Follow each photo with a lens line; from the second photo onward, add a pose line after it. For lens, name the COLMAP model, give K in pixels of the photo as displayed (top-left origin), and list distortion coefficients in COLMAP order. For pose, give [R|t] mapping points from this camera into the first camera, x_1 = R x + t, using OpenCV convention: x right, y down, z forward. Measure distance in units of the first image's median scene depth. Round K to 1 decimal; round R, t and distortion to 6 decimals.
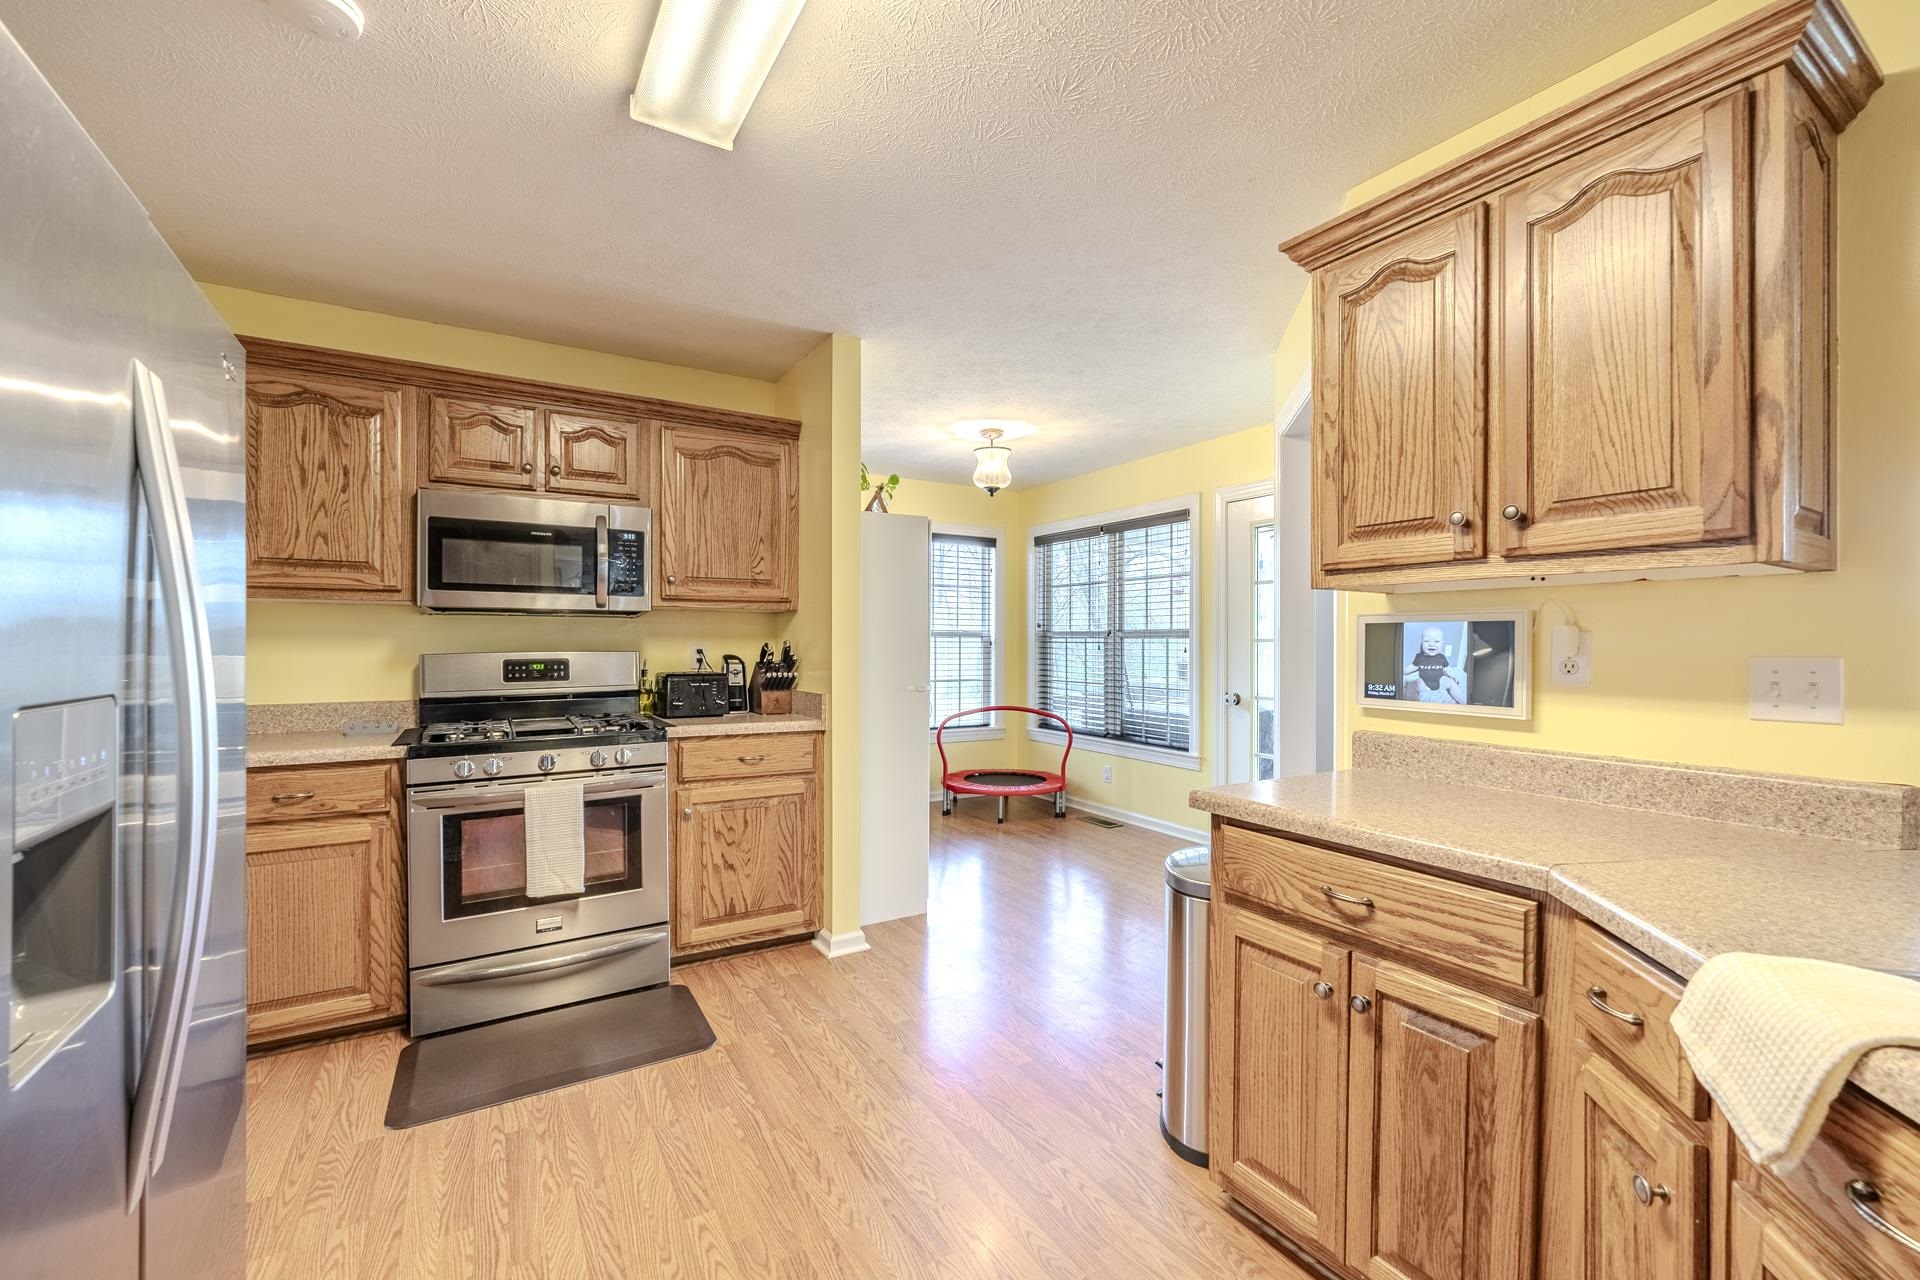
lens RADIAL K [[784.9, 0, 956.8], [0, 784.9, 642.9], [0, 0, 1]] dist [-0.002456, -0.000609]
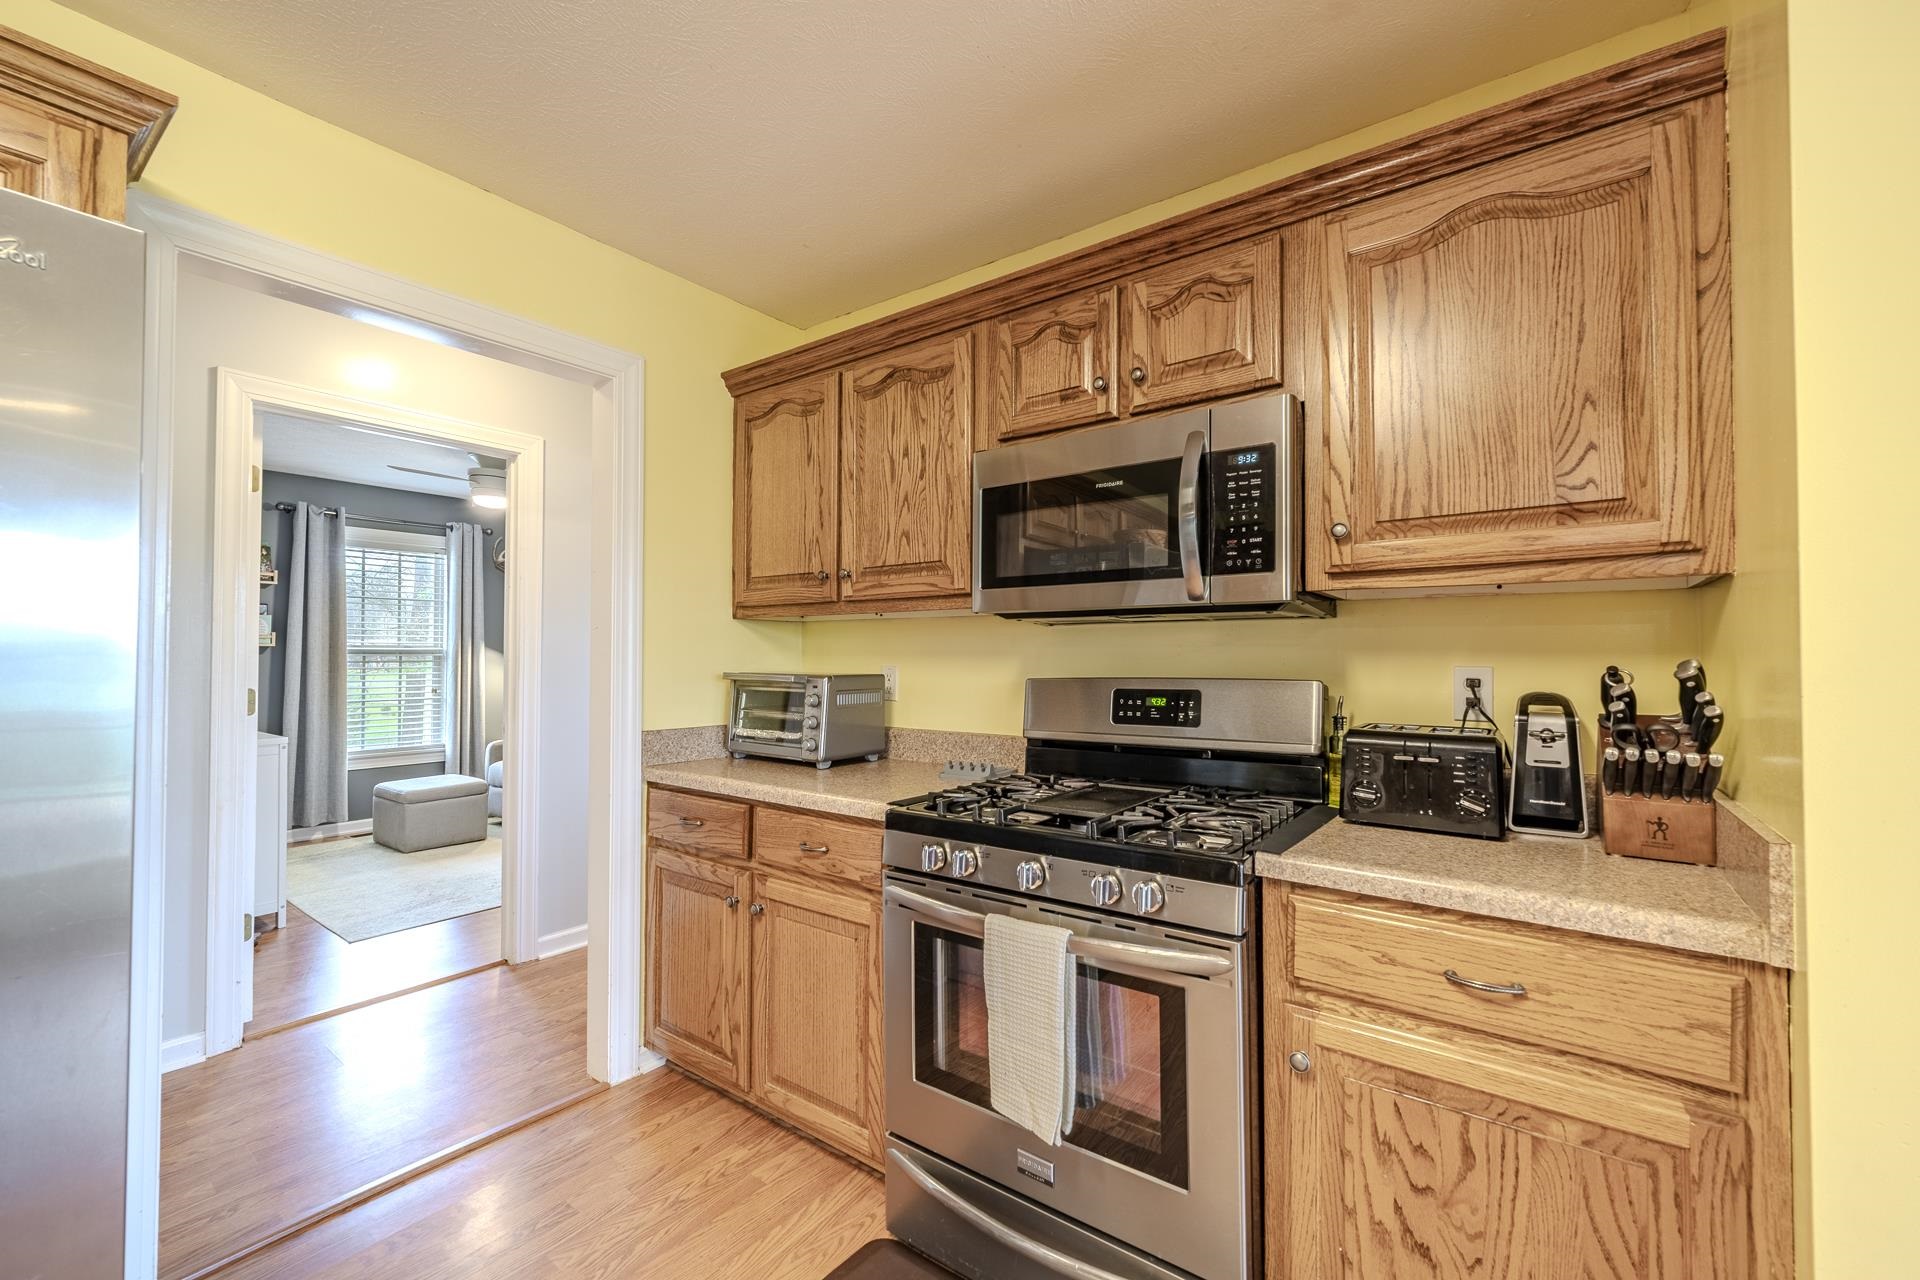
lens RADIAL K [[784.9, 0, 956.8], [0, 784.9, 642.9], [0, 0, 1]] dist [-0.002456, -0.000609]
pose [[0.371539, -0.020166, -0.928198, -0.011577], [-0.002283, 0.999741, -0.022634, -0.002269], [0.928415, 0.010528, 0.371397, 0.641615]]
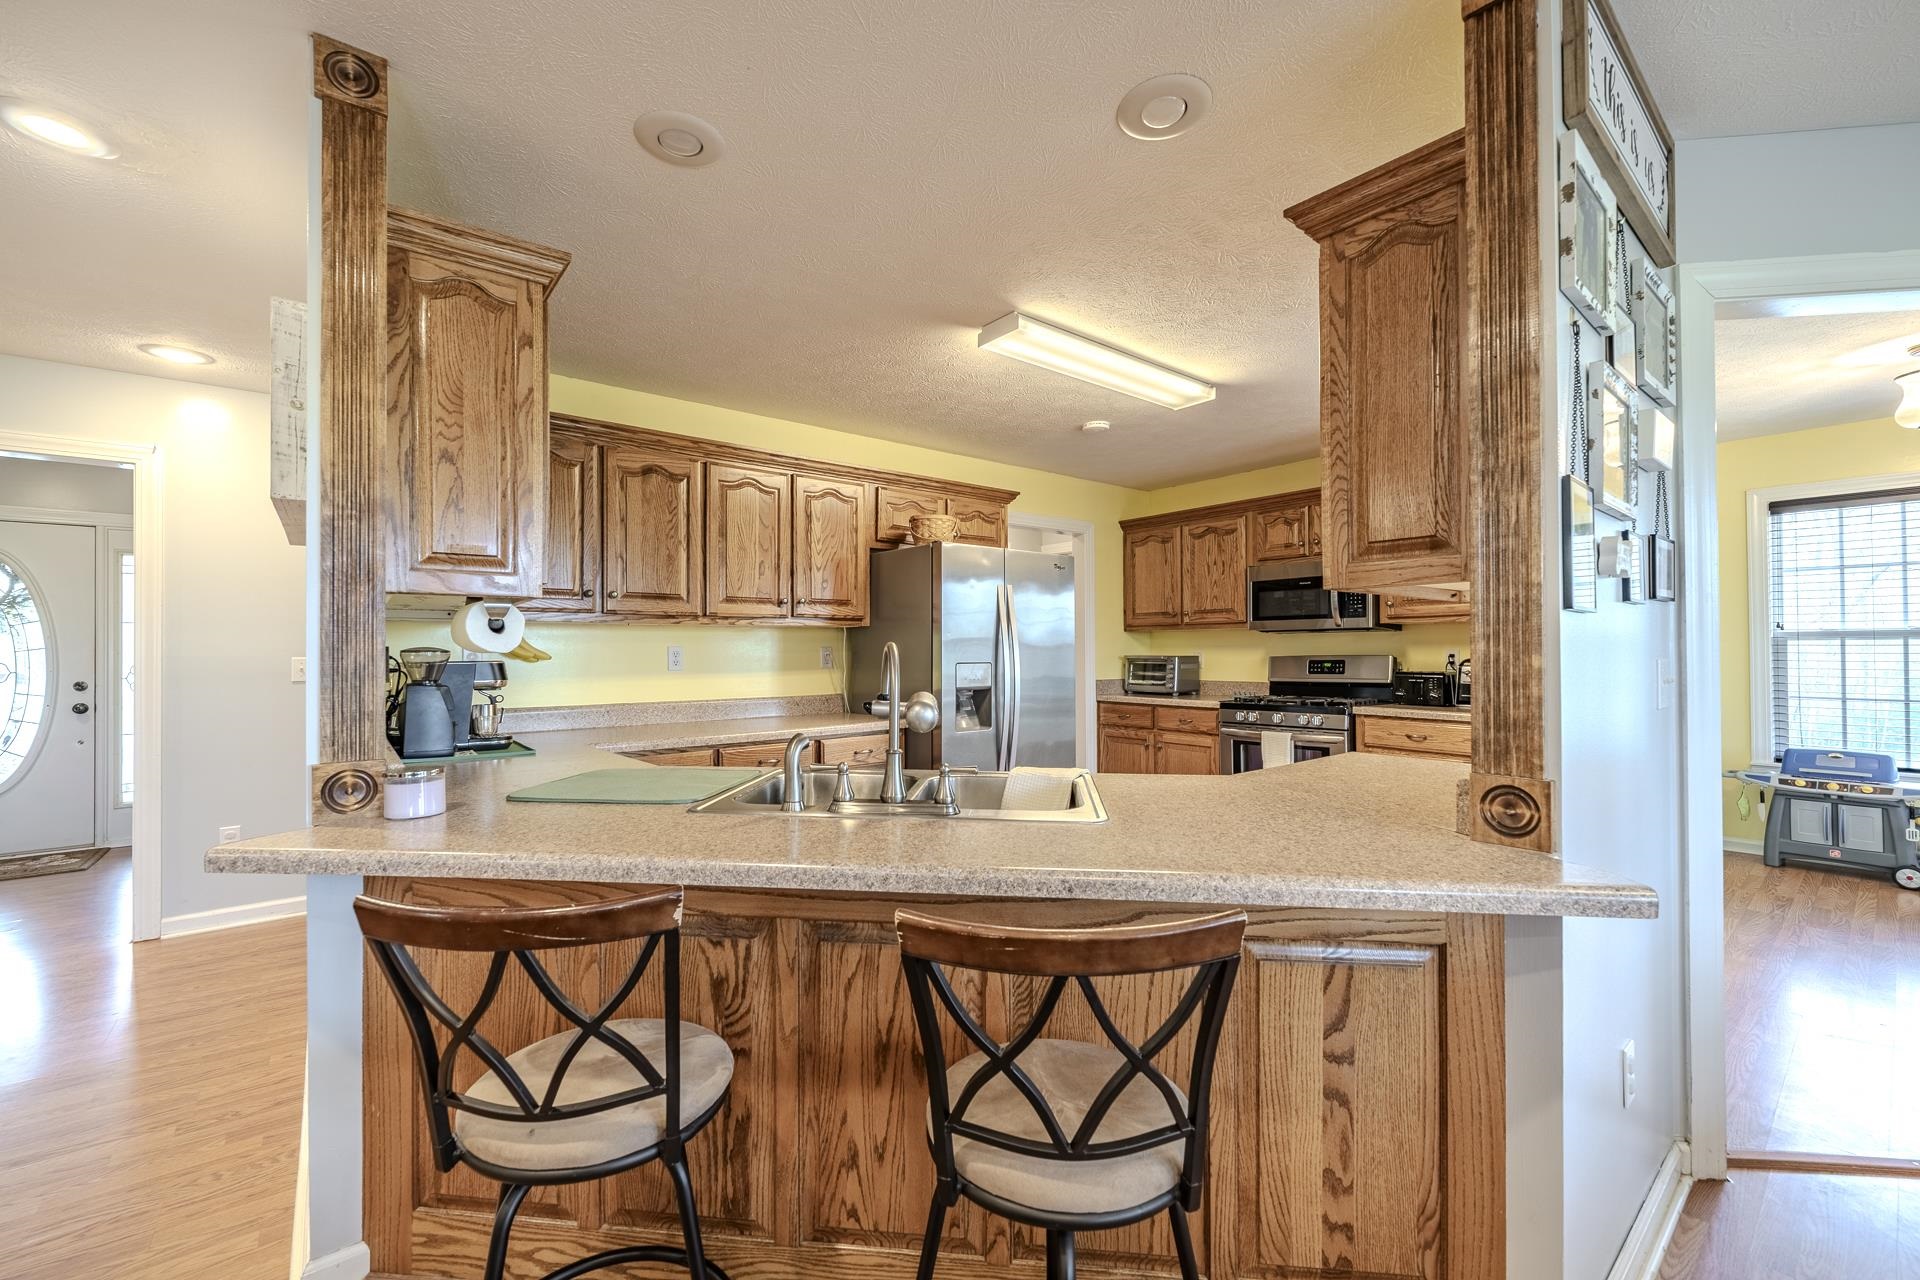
lens RADIAL K [[766.1, 0, 958.2], [0, 766.1, 644.8], [0, 0, 1]] dist [0.001108, -0.000012]
pose [[0.129277, -0.011588, -0.991541, 0.924094], [0.005041, 0.999926, -0.011028, 0.003317], [0.991596, -0.003573, 0.129326, 0.073009]]
